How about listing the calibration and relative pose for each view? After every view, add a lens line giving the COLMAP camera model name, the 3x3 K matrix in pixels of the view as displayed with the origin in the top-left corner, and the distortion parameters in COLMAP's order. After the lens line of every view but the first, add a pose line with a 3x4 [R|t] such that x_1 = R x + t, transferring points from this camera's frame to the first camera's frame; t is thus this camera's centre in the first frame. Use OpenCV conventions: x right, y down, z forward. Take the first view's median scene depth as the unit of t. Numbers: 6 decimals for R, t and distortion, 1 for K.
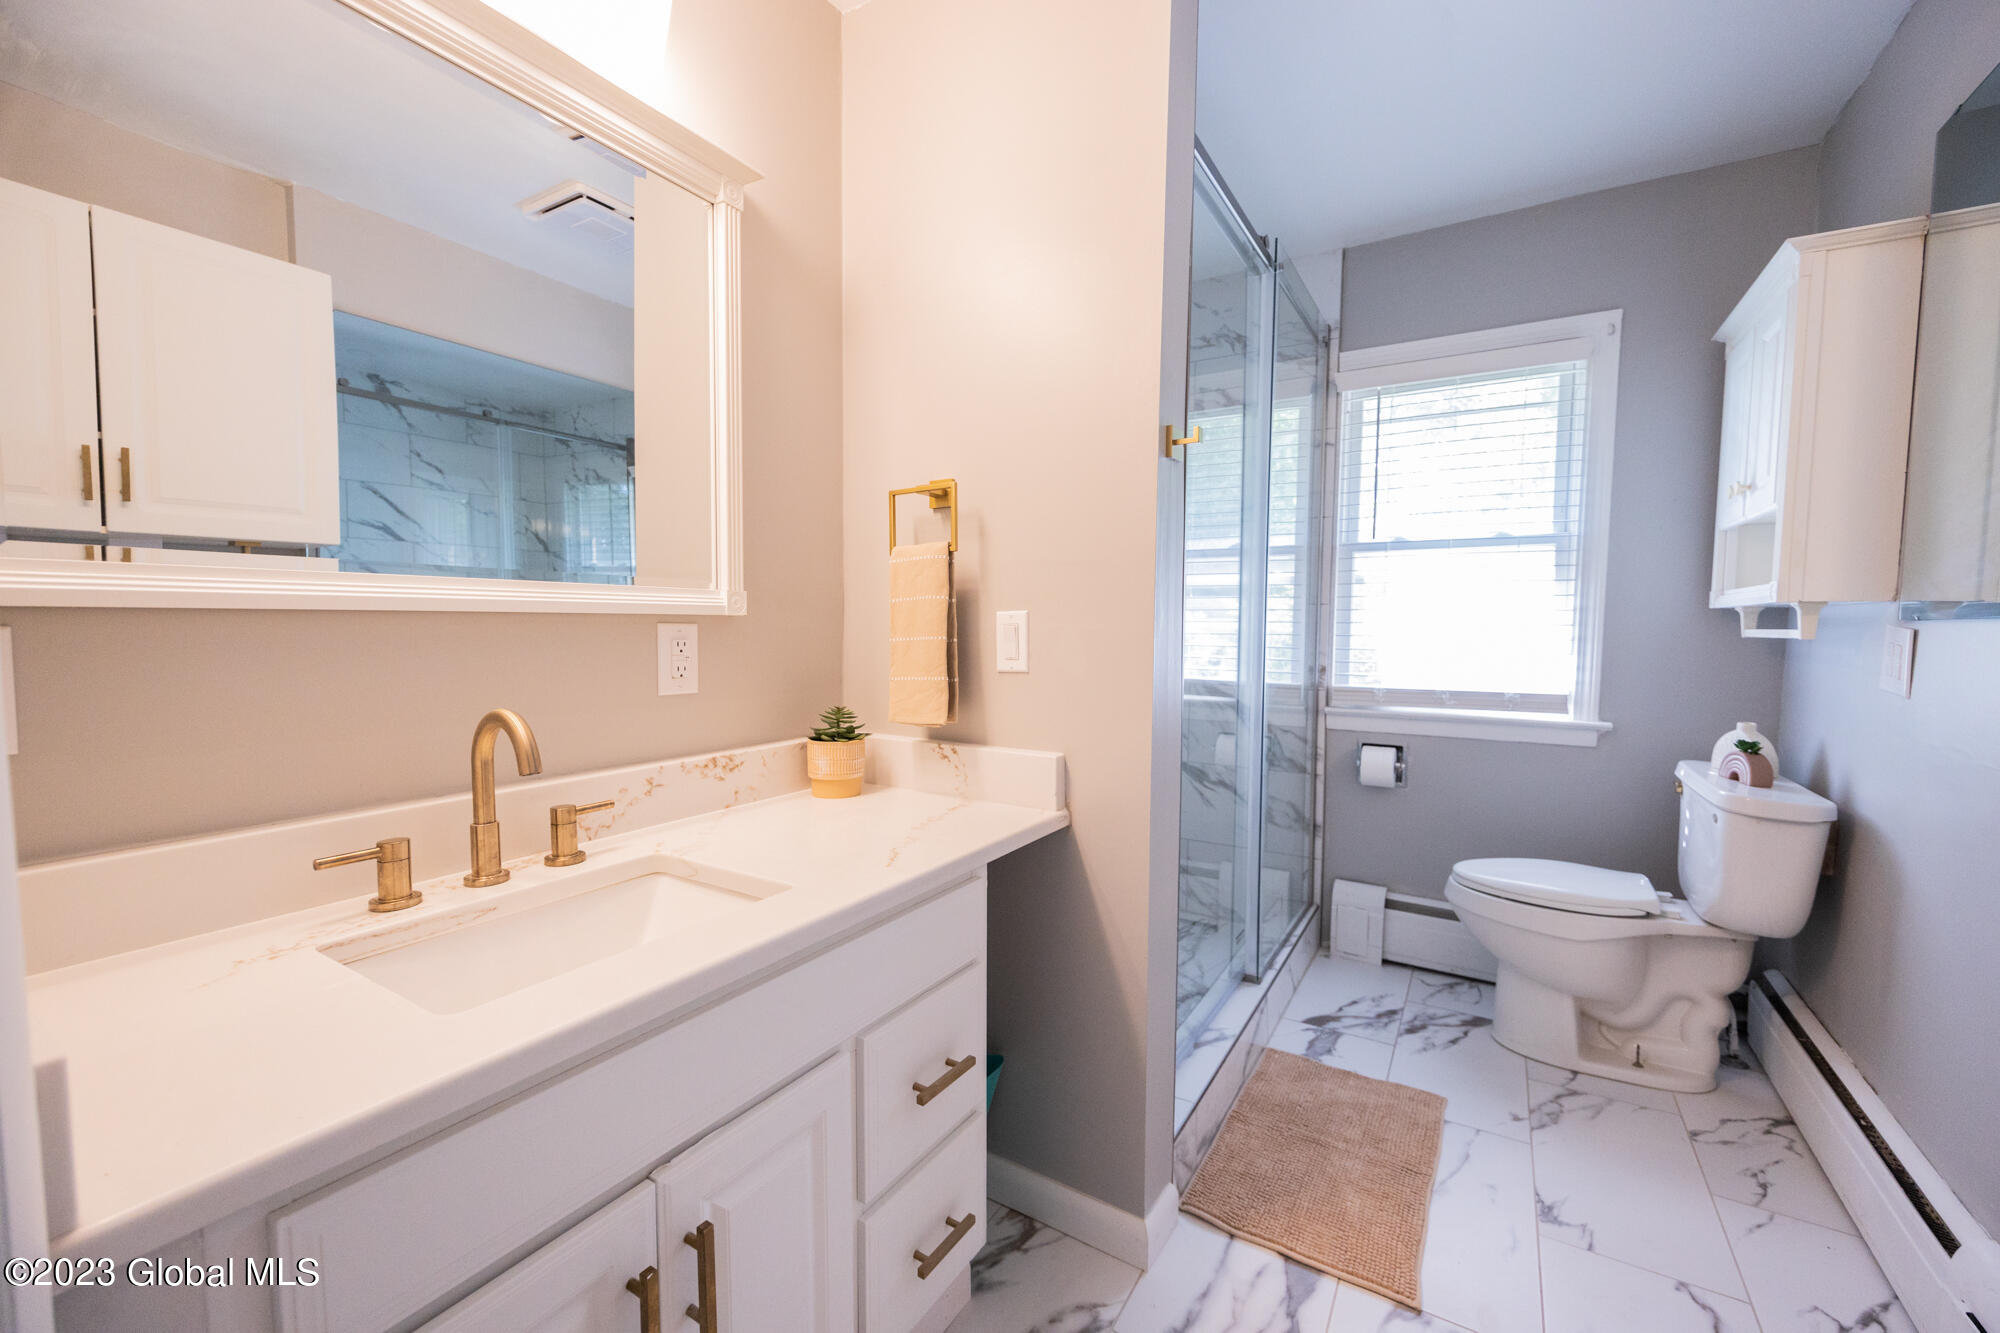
lens RADIAL K [[802.2, 0, 1000.4], [0, 802.2, 673.1], [0, 0, 1]] dist [-0.004518, 0.001465]
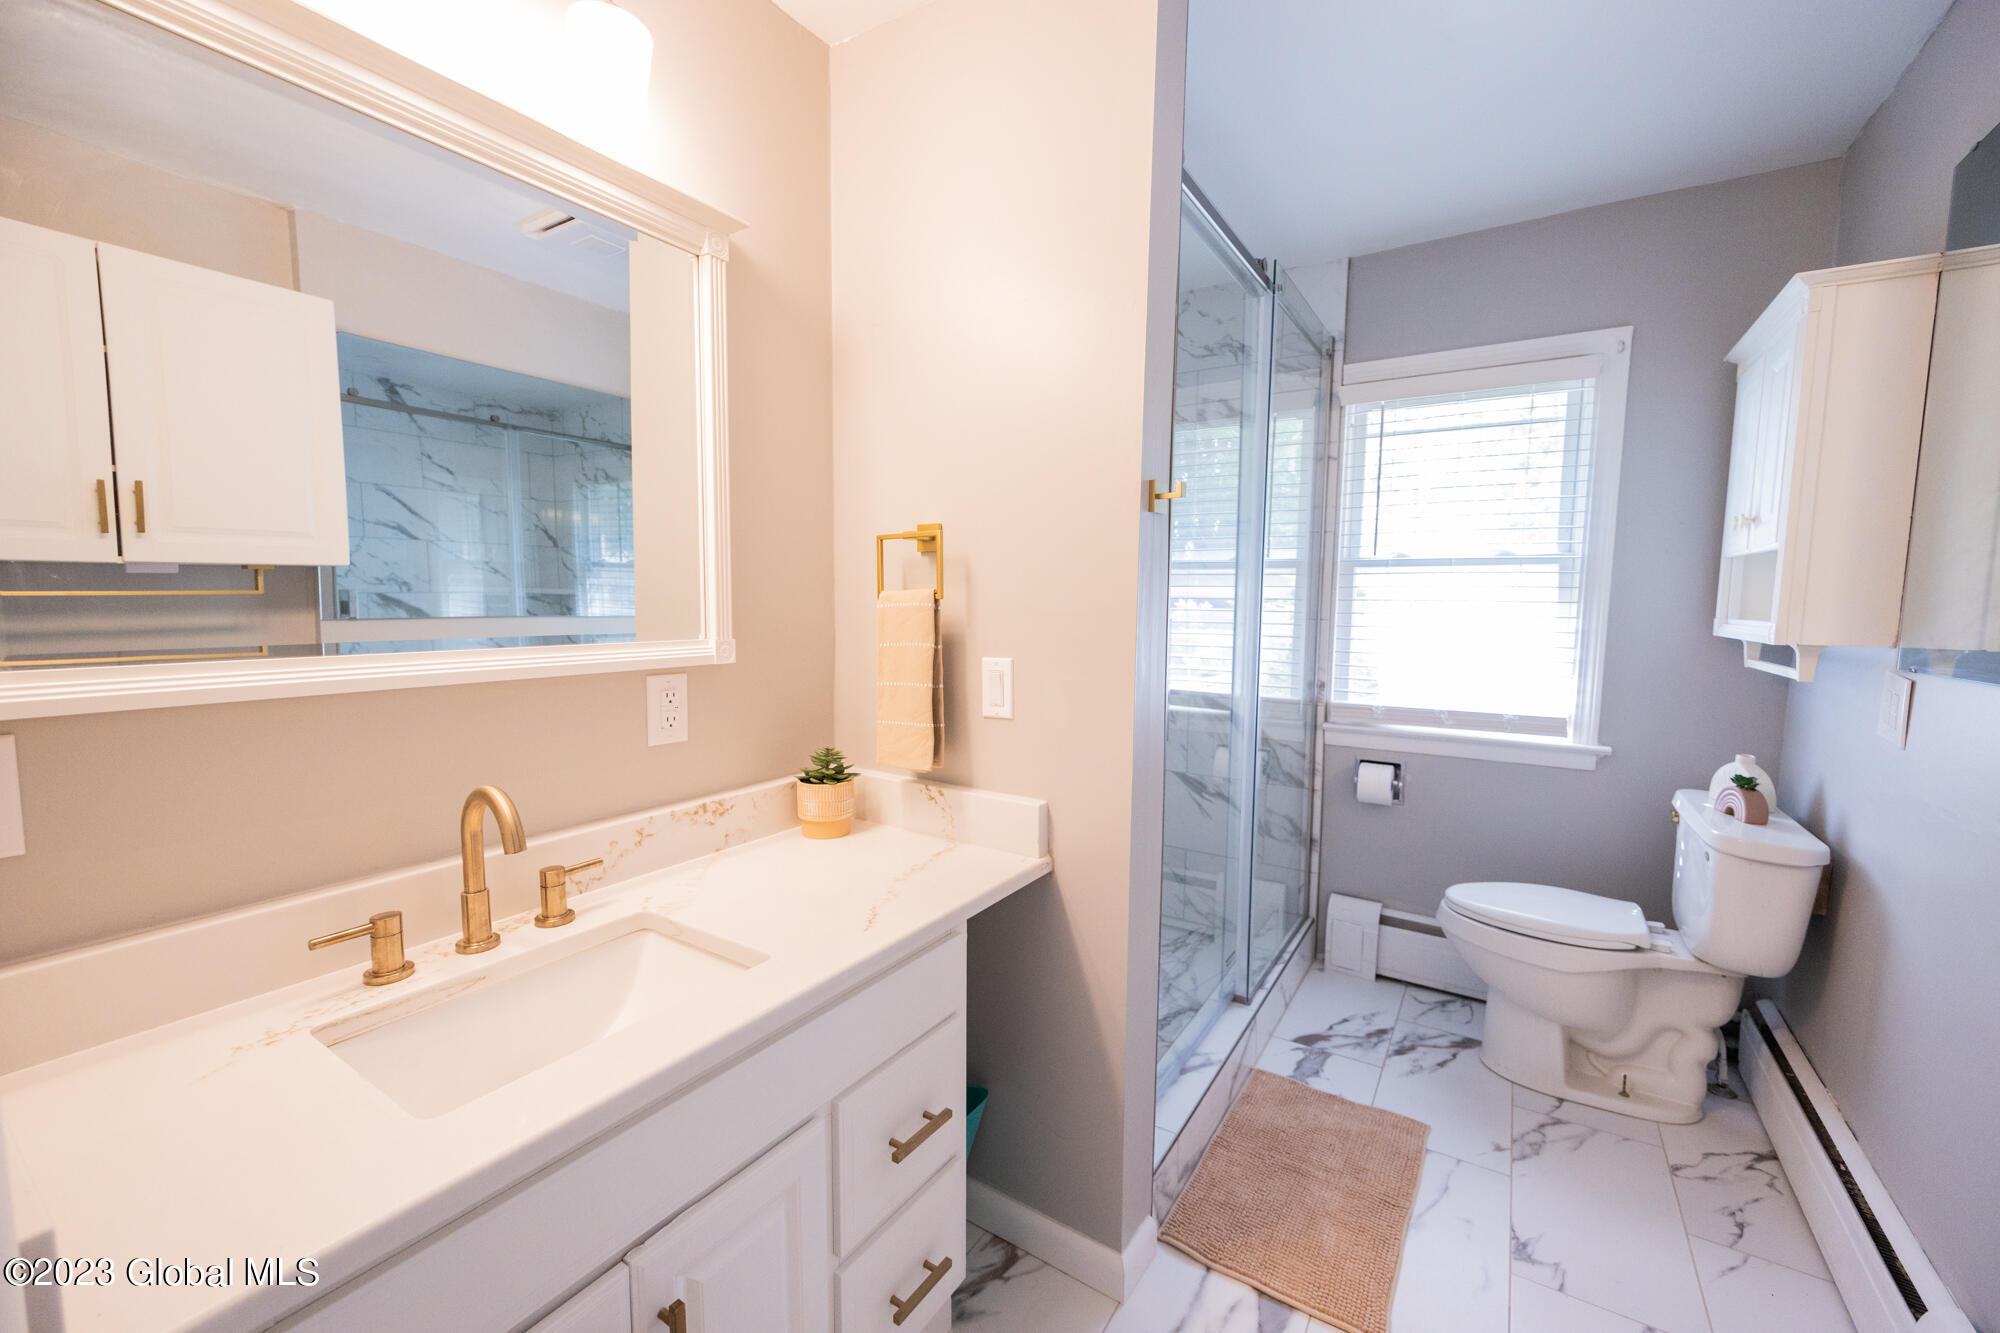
lens RADIAL K [[802.2, 0, 1001.8], [0, 802.2, 663.5], [0, 0, 1]] dist [-0.004518, 0.001465]
pose [[0.999762, 0.004273, -0.021388, 0.038864], [-0.003622, 0.999532, 0.030364, -0.093656], [0.021508, -0.030280, 0.999310, -0.007891]]
